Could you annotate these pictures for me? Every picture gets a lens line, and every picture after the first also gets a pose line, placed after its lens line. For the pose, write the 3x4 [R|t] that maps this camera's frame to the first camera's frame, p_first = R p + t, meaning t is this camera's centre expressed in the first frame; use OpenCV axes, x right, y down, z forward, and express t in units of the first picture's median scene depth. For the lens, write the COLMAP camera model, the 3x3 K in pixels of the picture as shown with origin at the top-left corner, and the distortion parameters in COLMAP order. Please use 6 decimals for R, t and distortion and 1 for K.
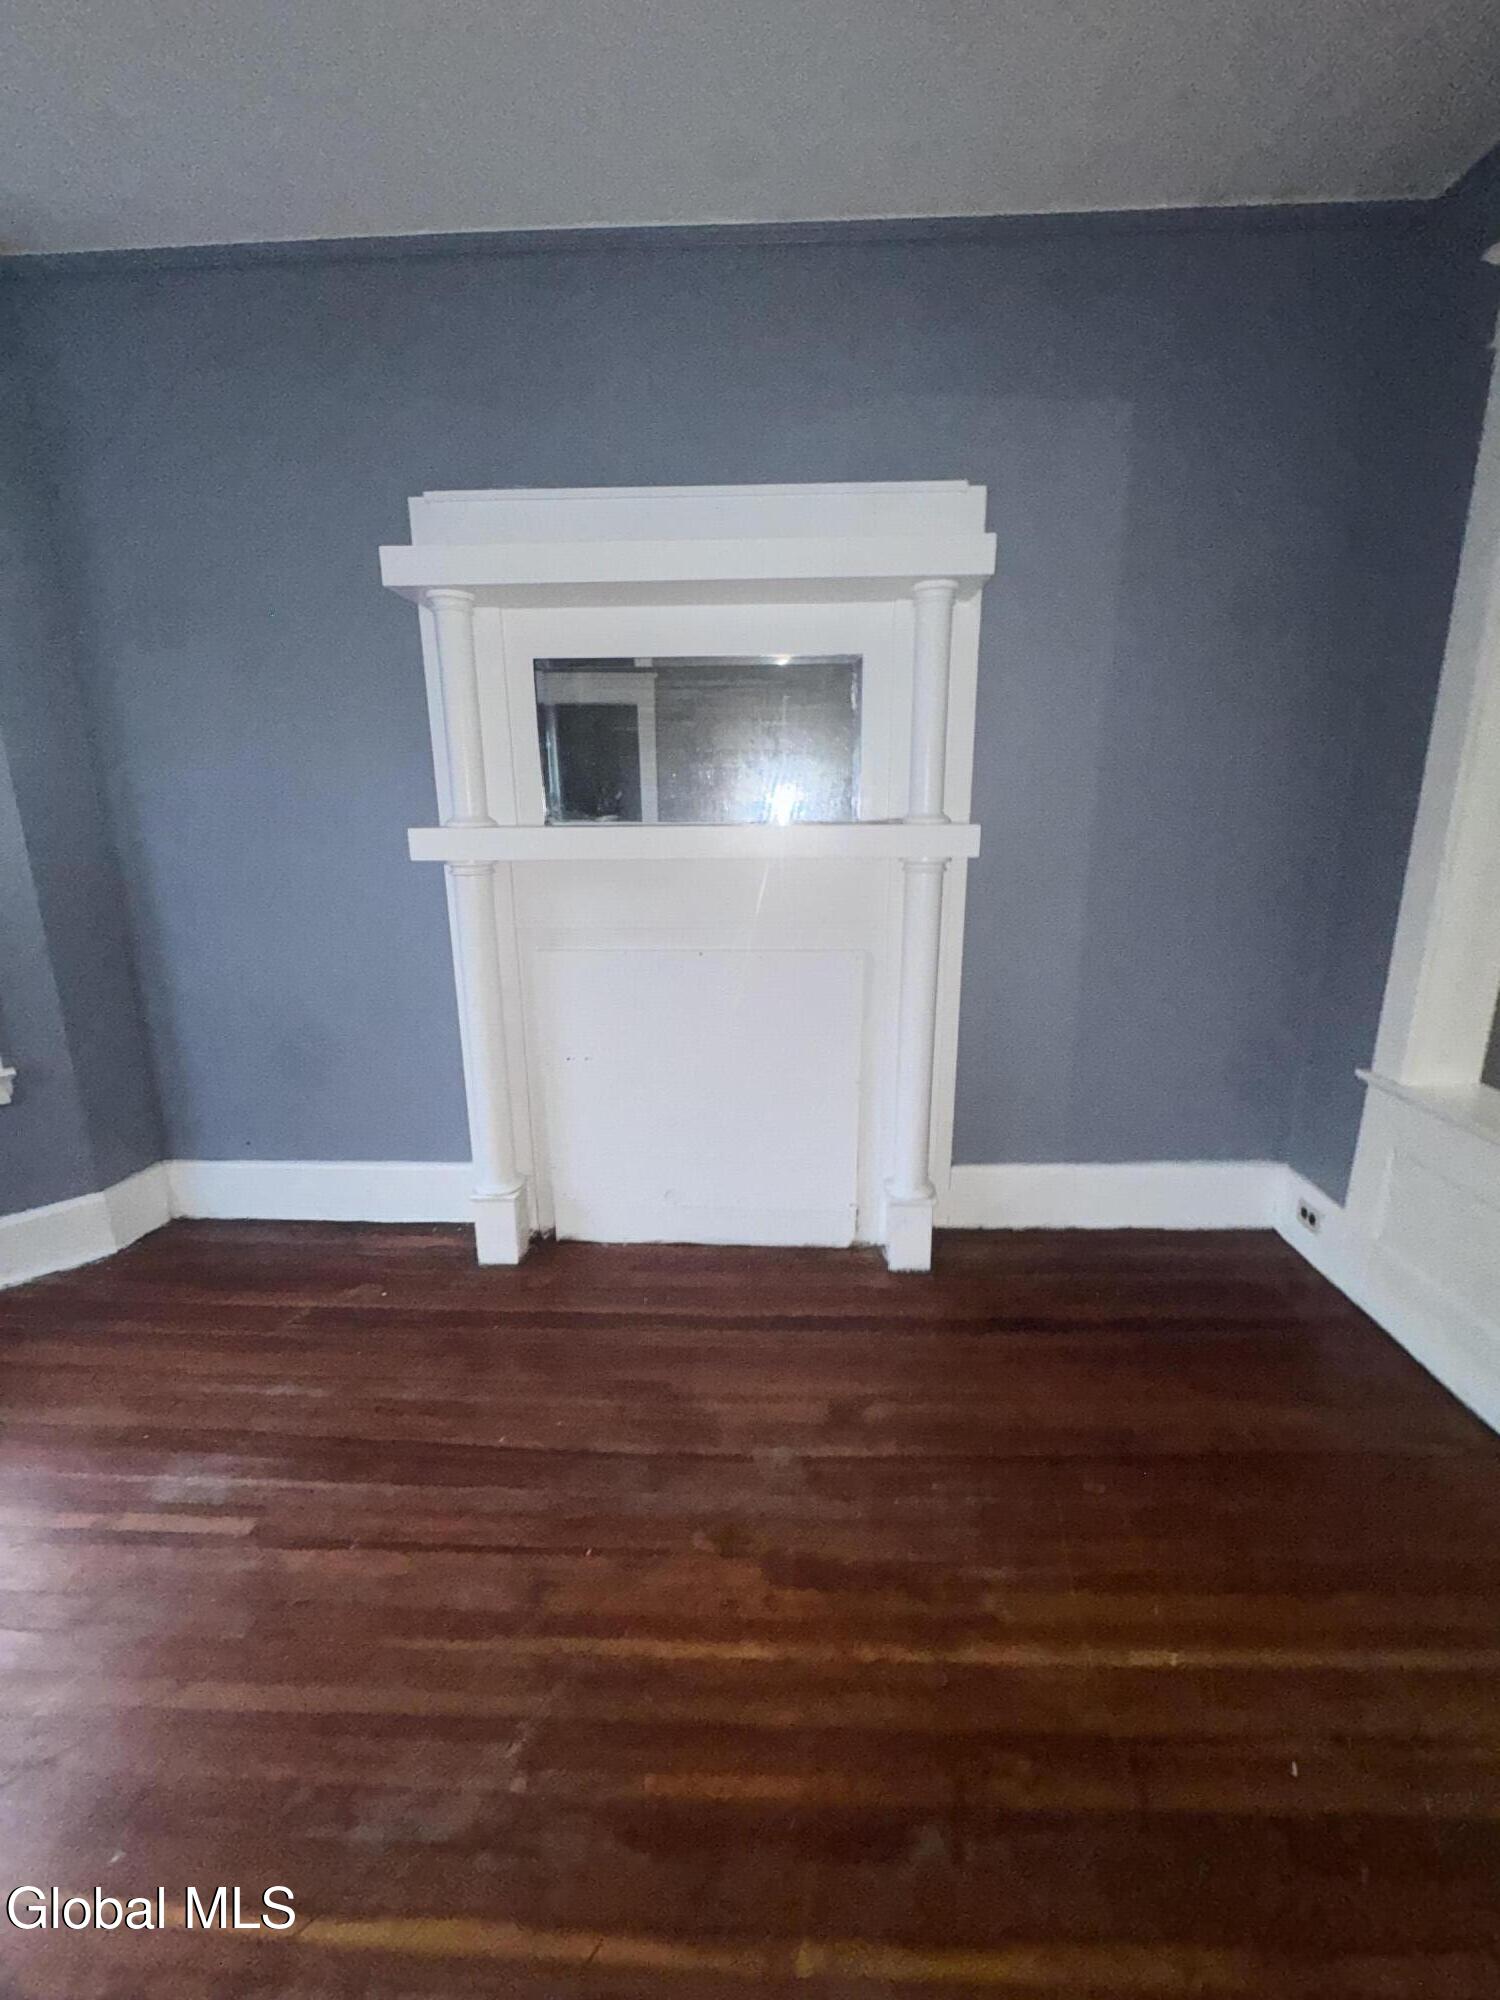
lens RADIAL K [[797.4, 0, 753.1], [0, 797.4, 997.8], [0, 0, 1]] dist [-0.008101, 0.000332]
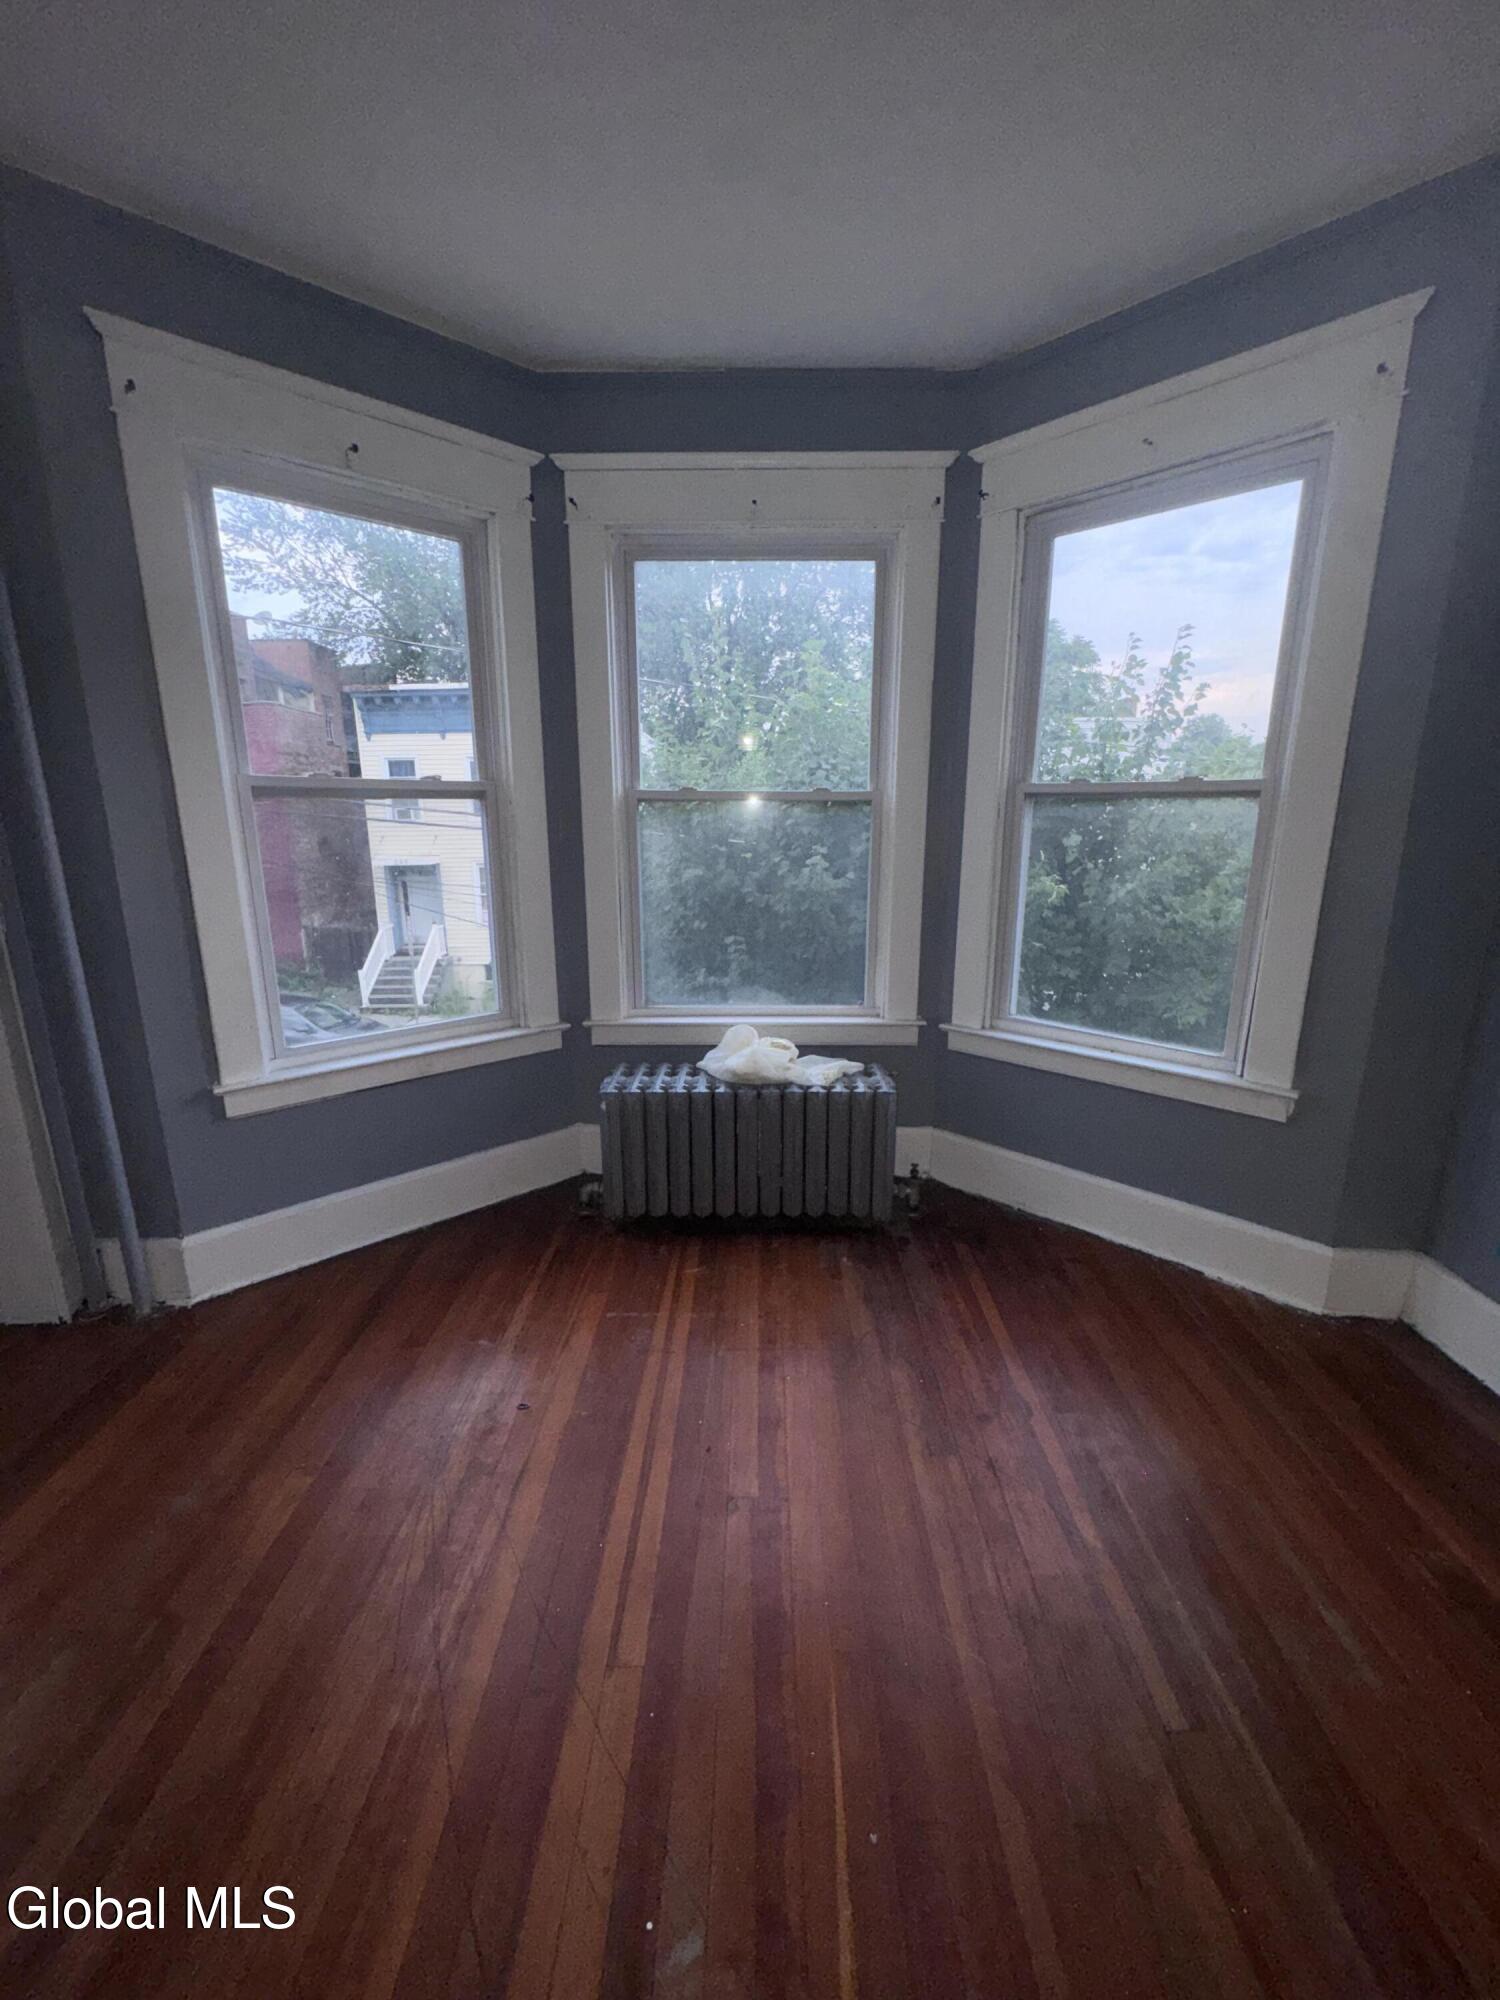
lens RADIAL K [[800.8, 0, 753.7], [0, 800.8, 999.2], [0, 0, 1]] dist [-0.002115, -0.000148]
pose [[0.022050, 0.237456, -0.971148, -0.009978], [-0.222507, 0.948186, 0.226789, -0.088460], [0.974682, 0.211087, 0.073744, 0.222199]]
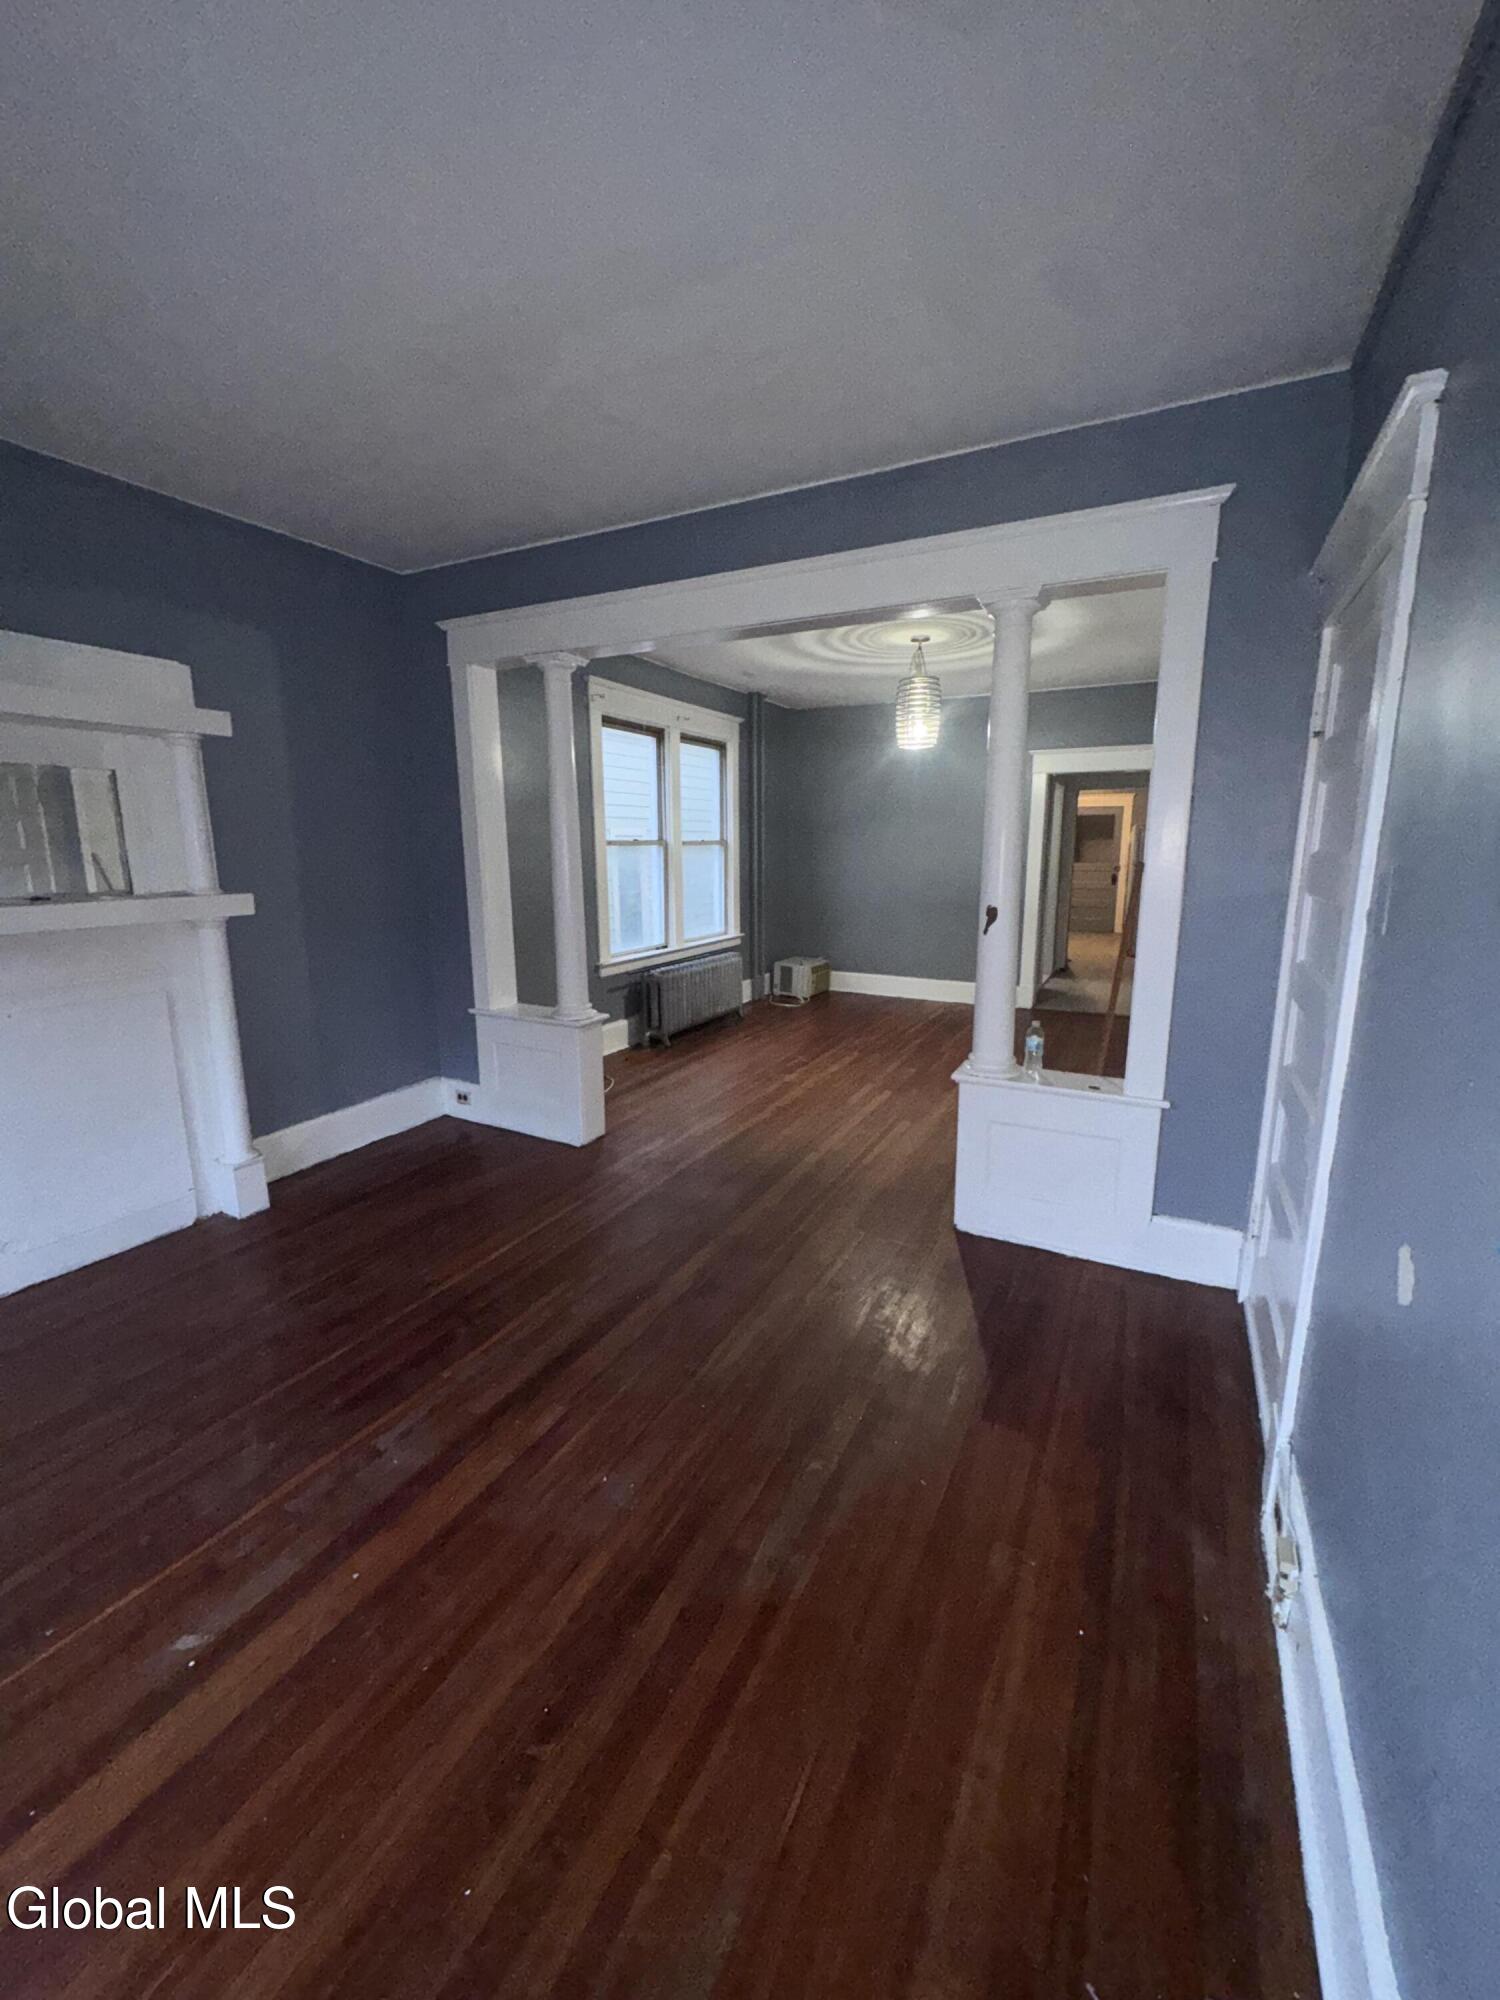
lens RADIAL K [[800.8, 0, 753.7], [0, 800.8, 999.2], [0, 0, 1]] dist [-0.002115, -0.000148]
pose [[0.426119, -0.167641, 0.888999, -0.590913], [0.204820, 0.975041, 0.085692, 0.037553], [-0.881176, 0.145570, 0.449820, -0.427168]]
